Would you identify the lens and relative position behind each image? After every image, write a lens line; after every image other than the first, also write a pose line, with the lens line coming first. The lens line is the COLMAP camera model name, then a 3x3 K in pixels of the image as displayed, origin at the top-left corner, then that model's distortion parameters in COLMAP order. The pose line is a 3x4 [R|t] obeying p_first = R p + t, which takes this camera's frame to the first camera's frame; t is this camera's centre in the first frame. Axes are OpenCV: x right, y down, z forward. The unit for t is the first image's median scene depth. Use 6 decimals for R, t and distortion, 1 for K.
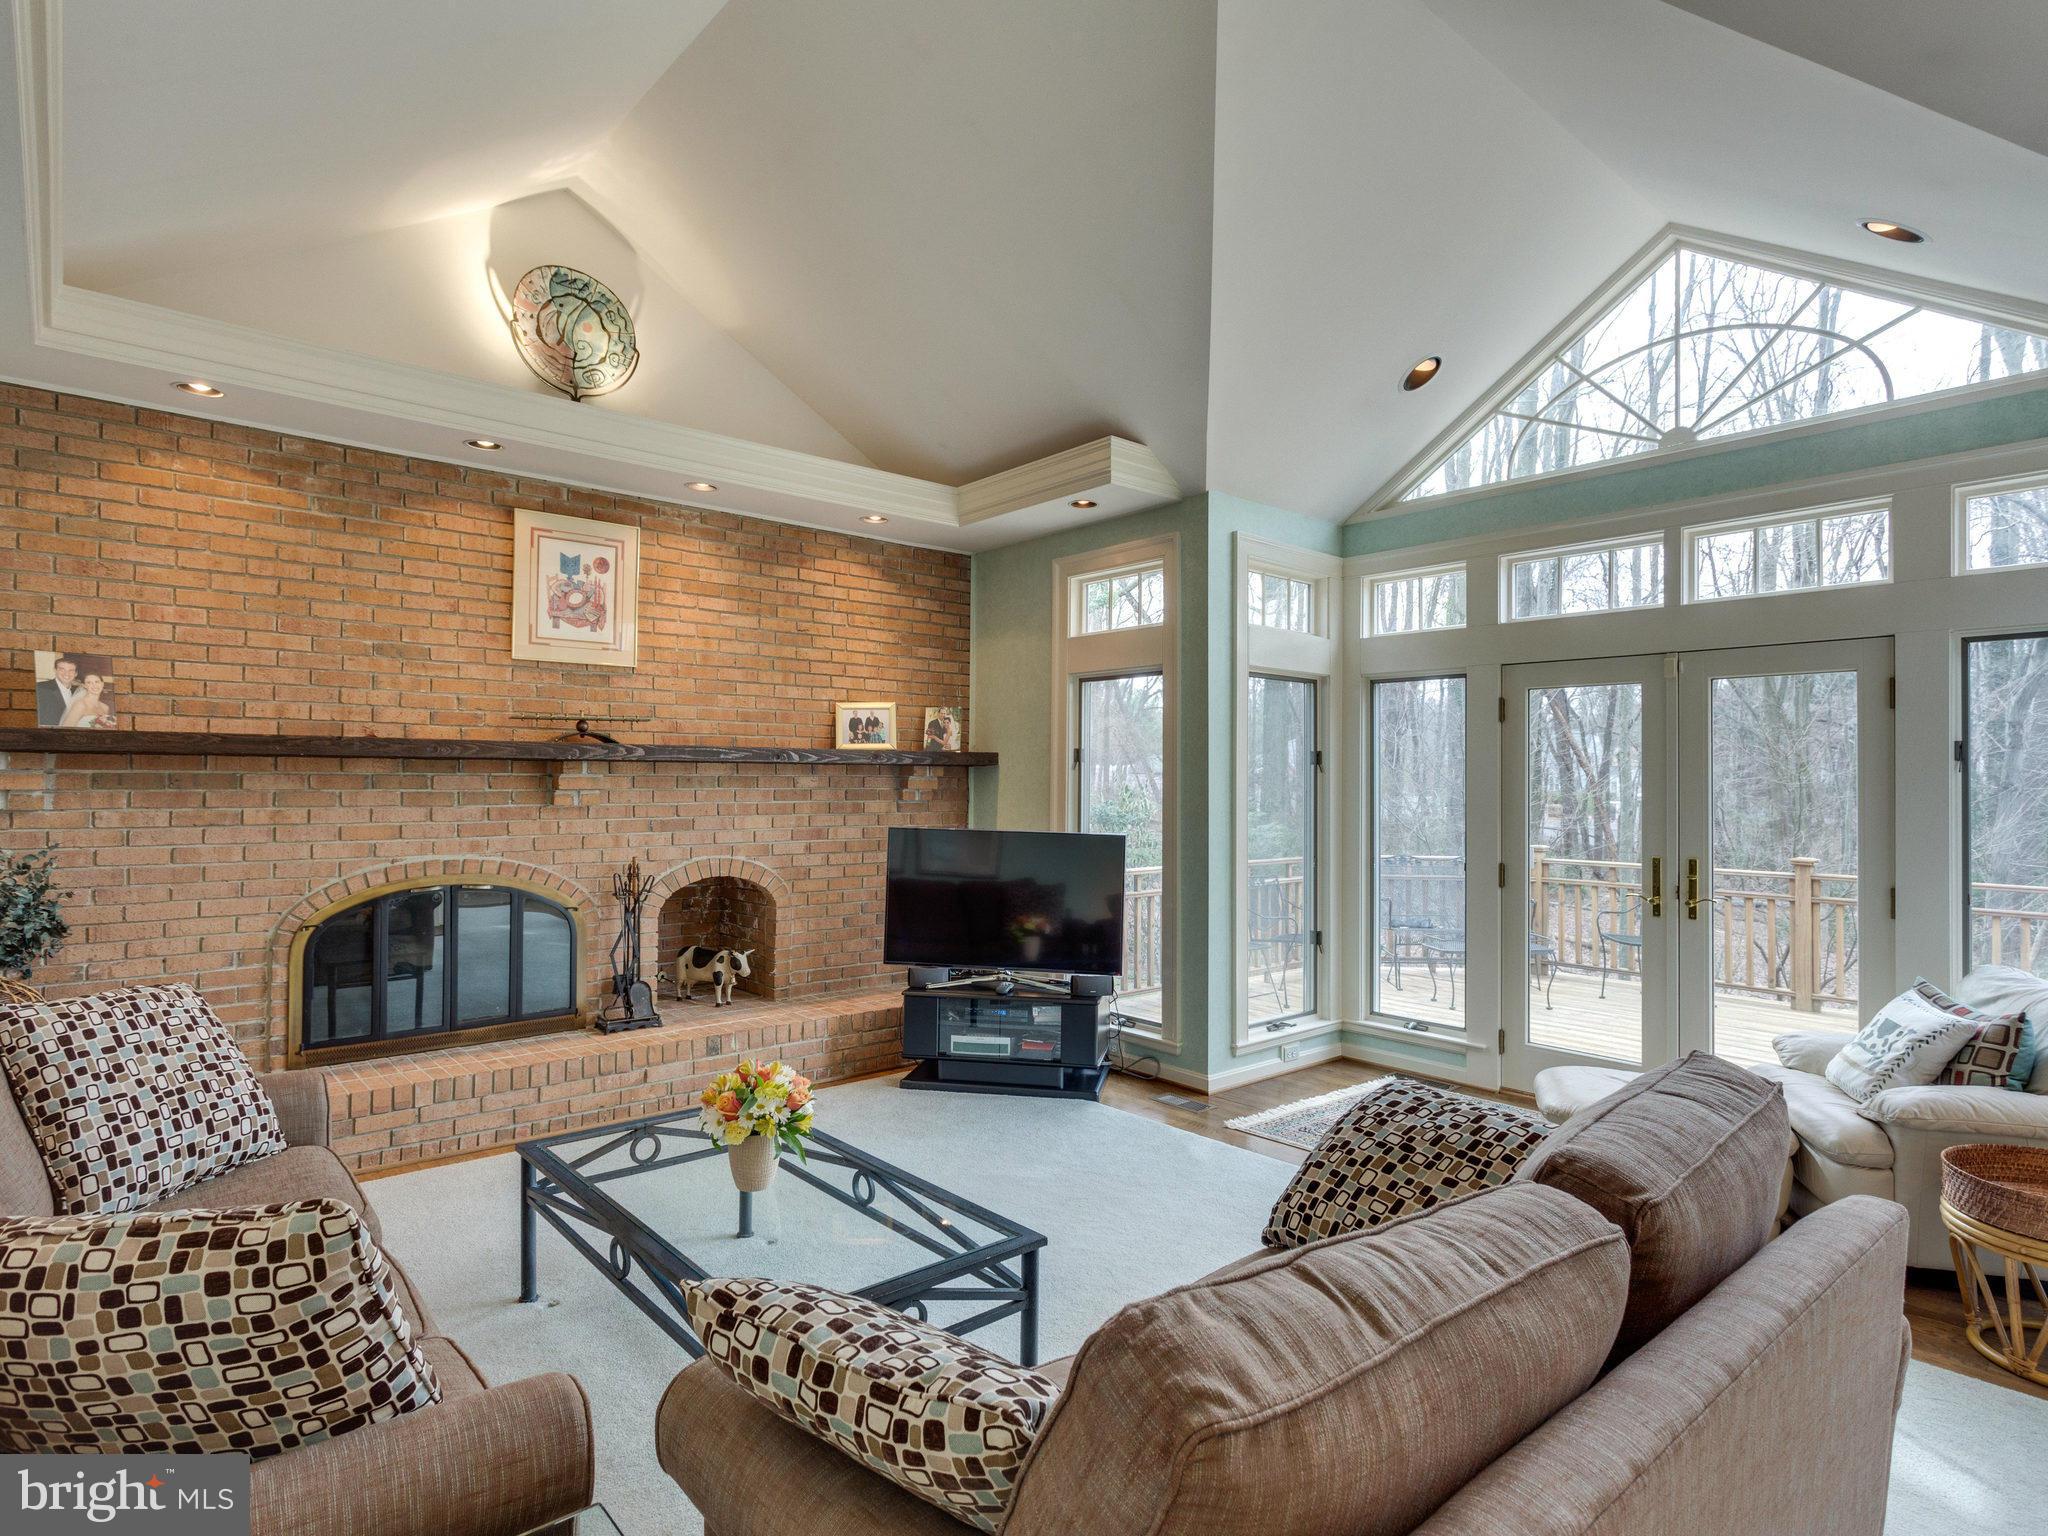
lens RADIAL K [[1114.3, 0, 1050.7], [0, 1114.3, 781.0], [0, 0, 1]] dist [0.041818, 0.000085]
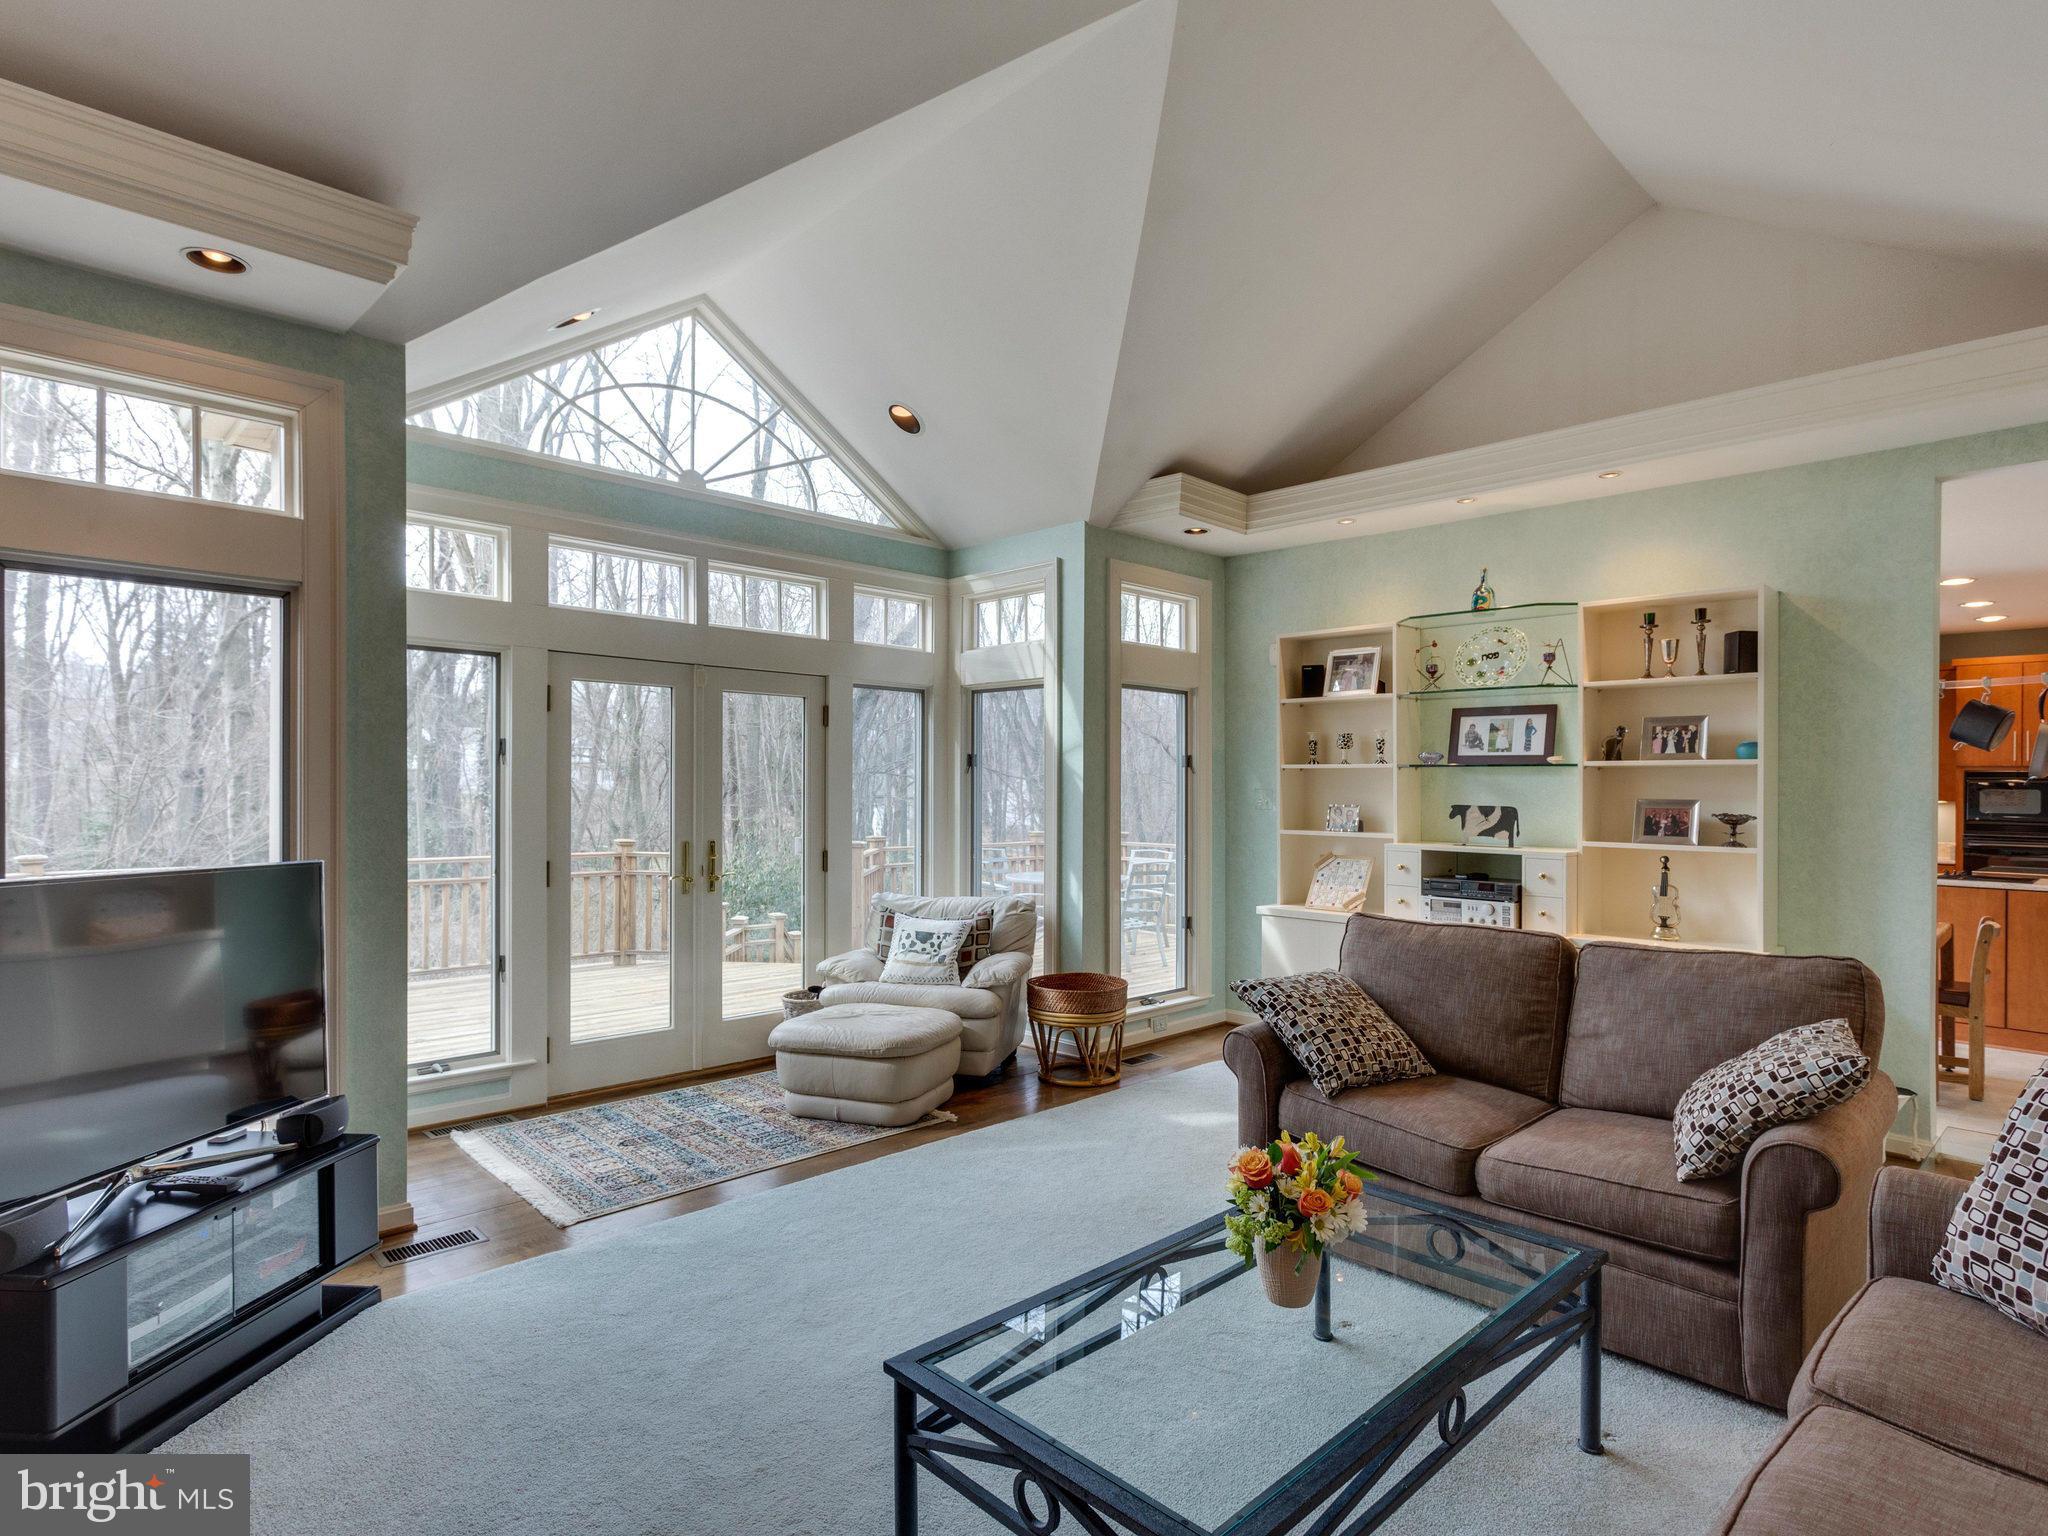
lens RADIAL K [[1114.3, 0, 1050.7], [0, 1114.3, 781.0], [0, 0, 1]] dist [0.041818, 0.000085]
pose [[-0.059440, -0.010534, 0.998176, -0.635058], [-0.018975, 0.999776, 0.009421, -0.011793], [-0.998052, -0.018380, -0.059626, 0.715684]]
